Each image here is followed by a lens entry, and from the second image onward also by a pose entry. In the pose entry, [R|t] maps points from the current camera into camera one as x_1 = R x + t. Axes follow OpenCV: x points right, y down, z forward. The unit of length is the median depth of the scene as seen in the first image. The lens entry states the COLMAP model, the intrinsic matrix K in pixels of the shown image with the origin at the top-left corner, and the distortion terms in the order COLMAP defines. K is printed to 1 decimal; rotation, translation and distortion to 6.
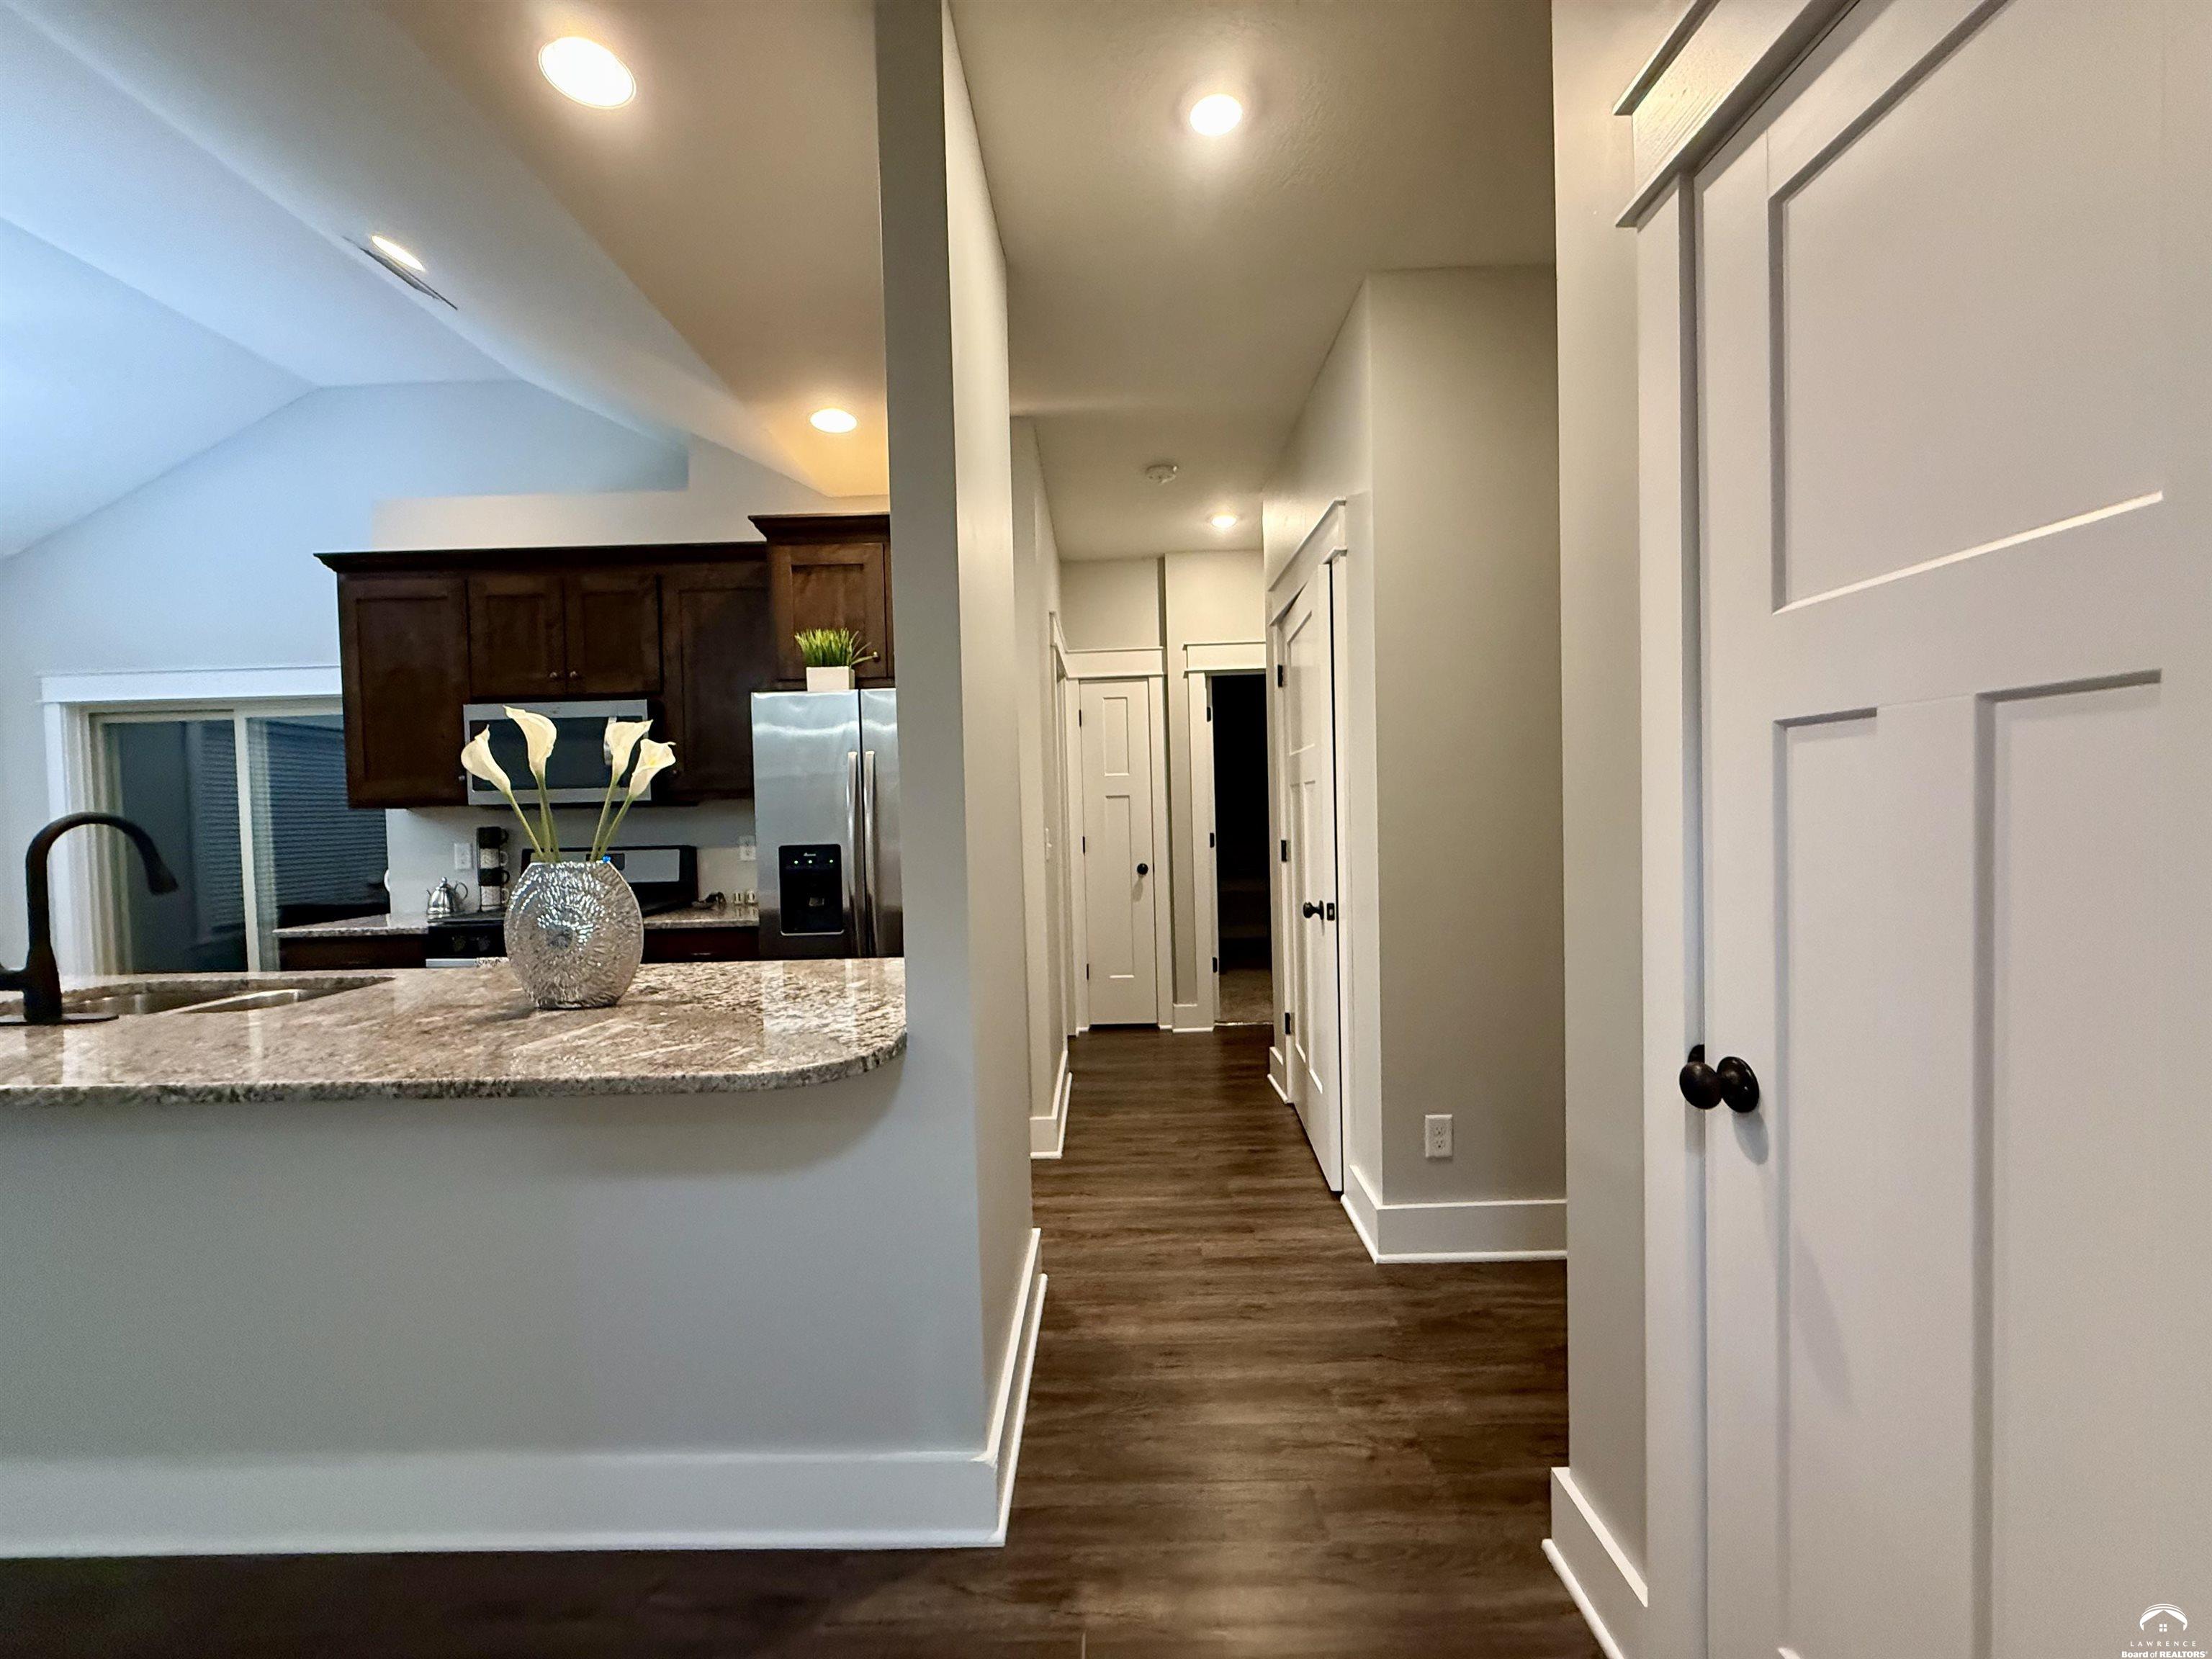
lens RADIAL K [[880.7, 0, 1104.4], [0, 880.7, 833.2], [0, 0, 1]] dist [-0.001926, -0.000147]
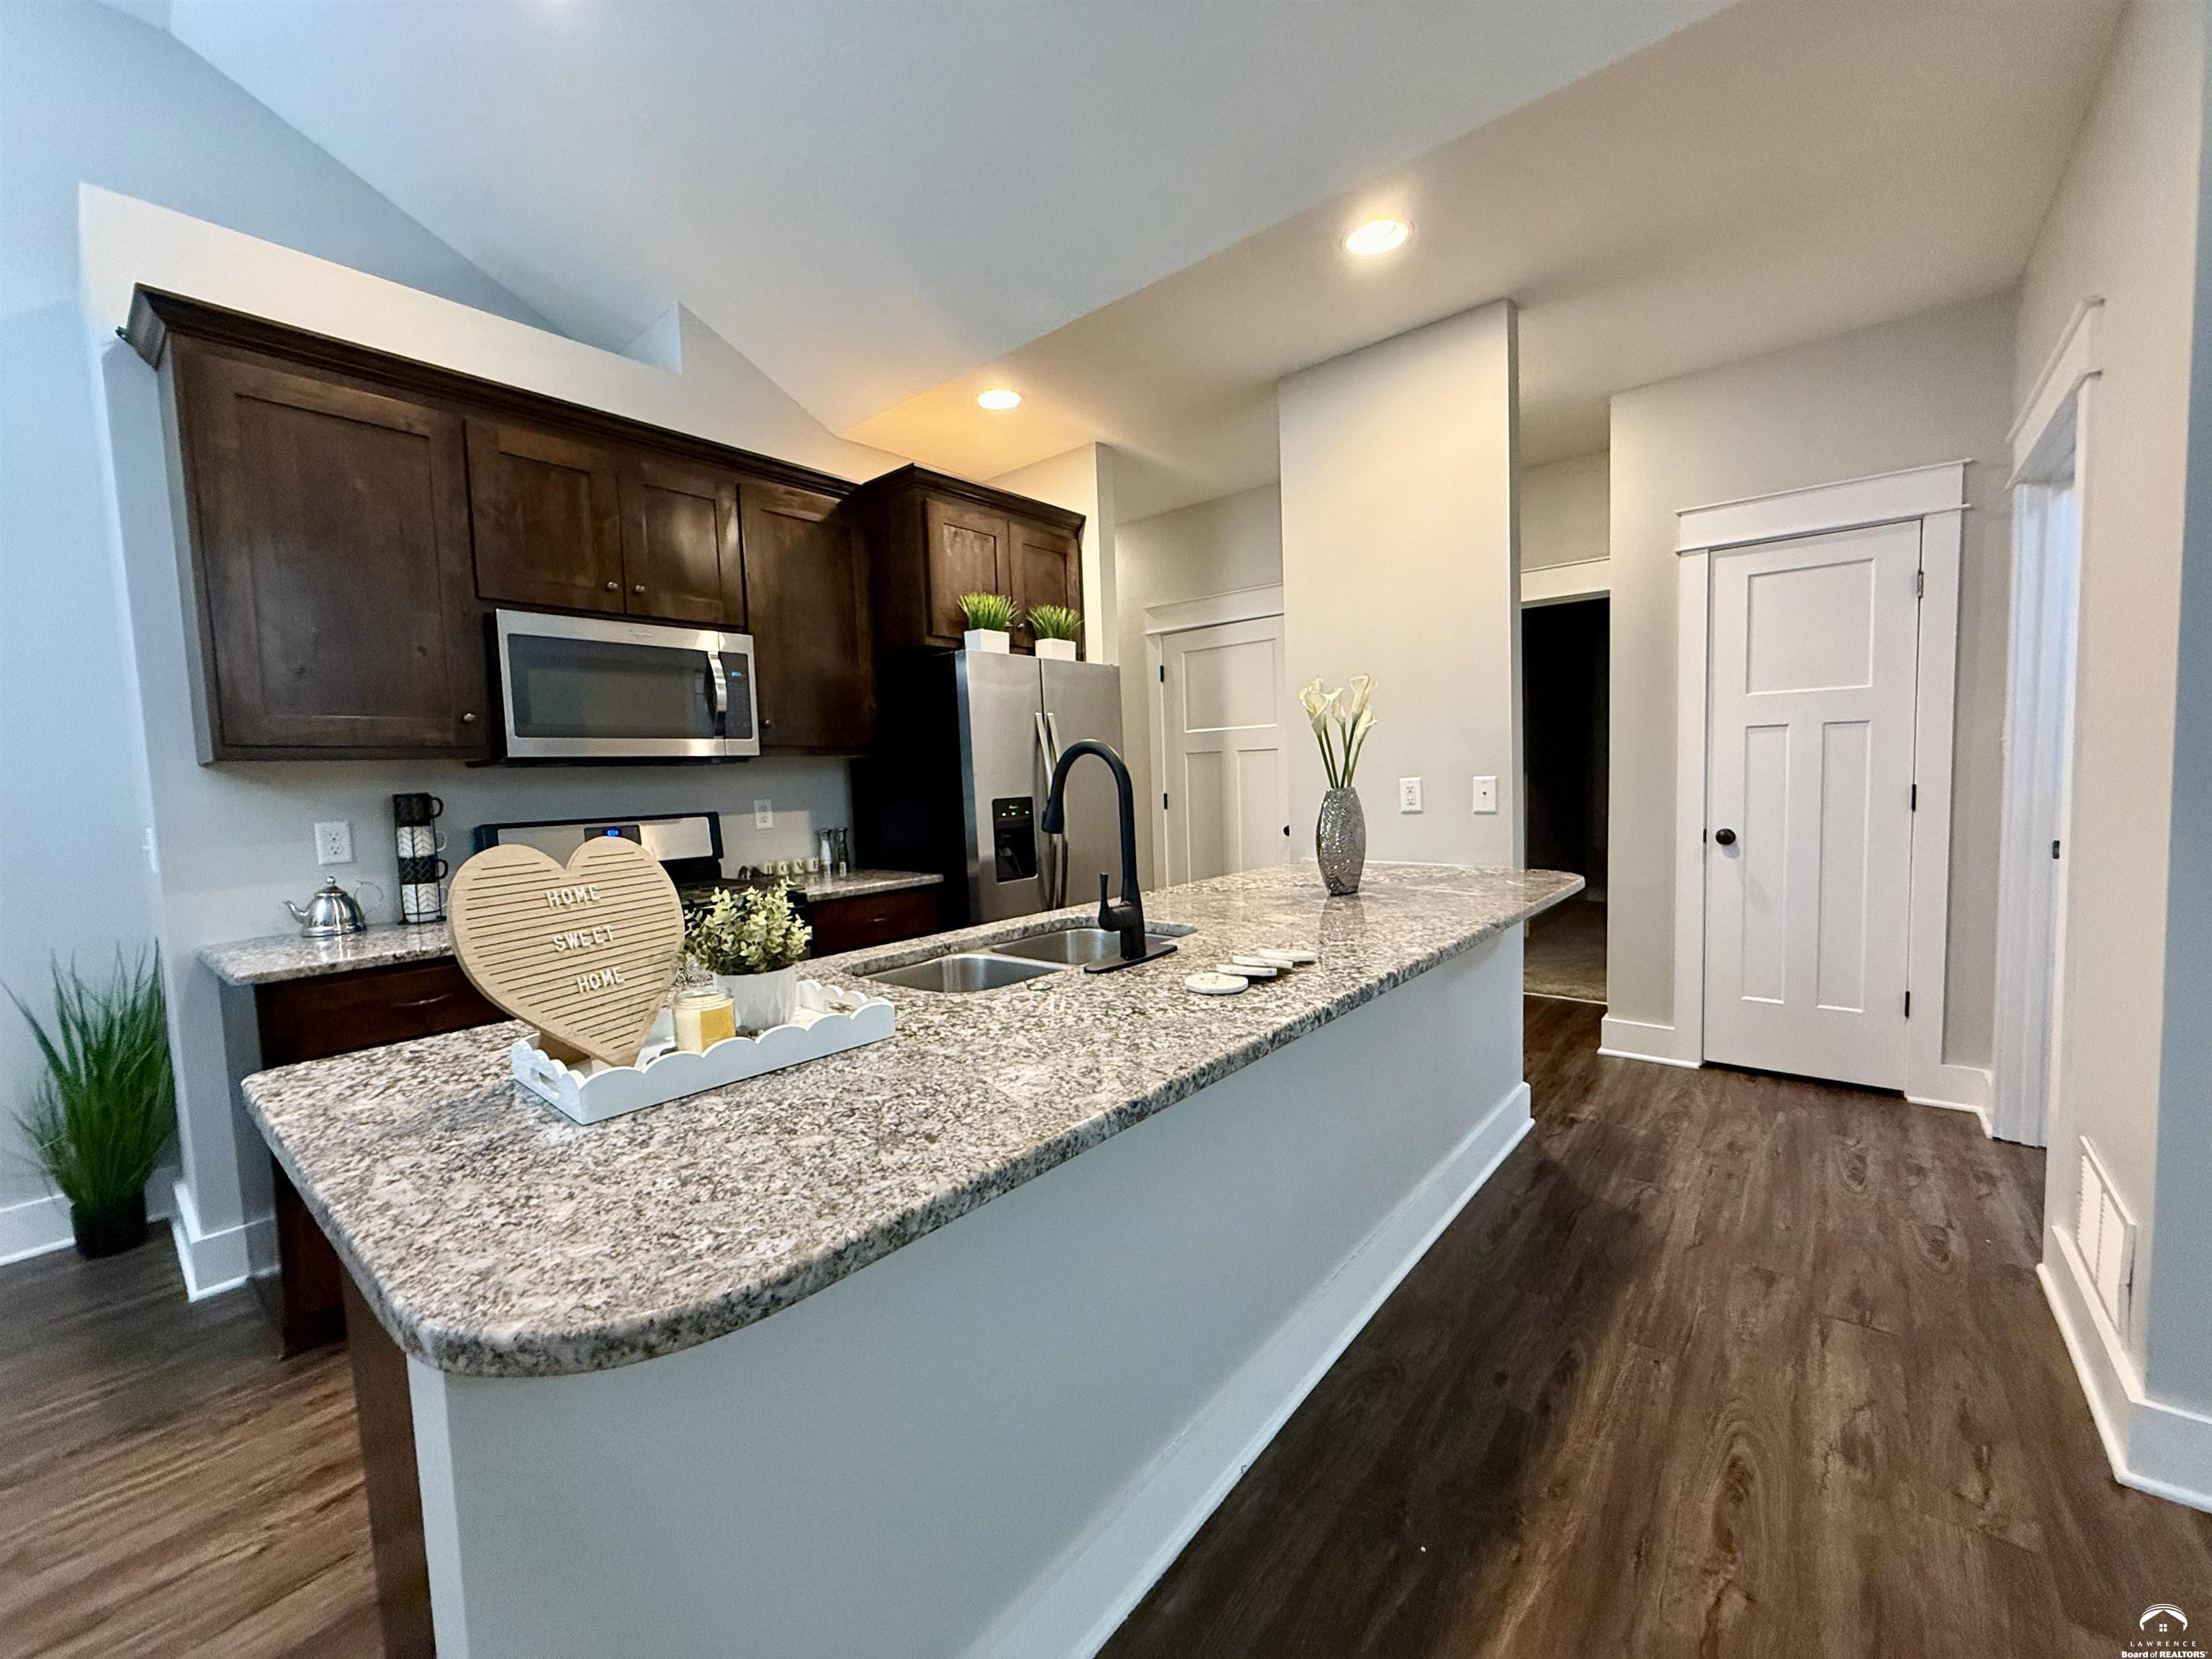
lens RADIAL K [[880.7, 0, 1110.8], [0, 880.7, 829.3], [0, 0, 1]] dist [-0.001926, -0.000147]
pose [[0.632815, -0.048497, 0.772783, -0.944199], [0.037864, 0.998781, 0.031675, 0.019703], [-0.773377, 0.009216, 0.633879, 0.202289]]
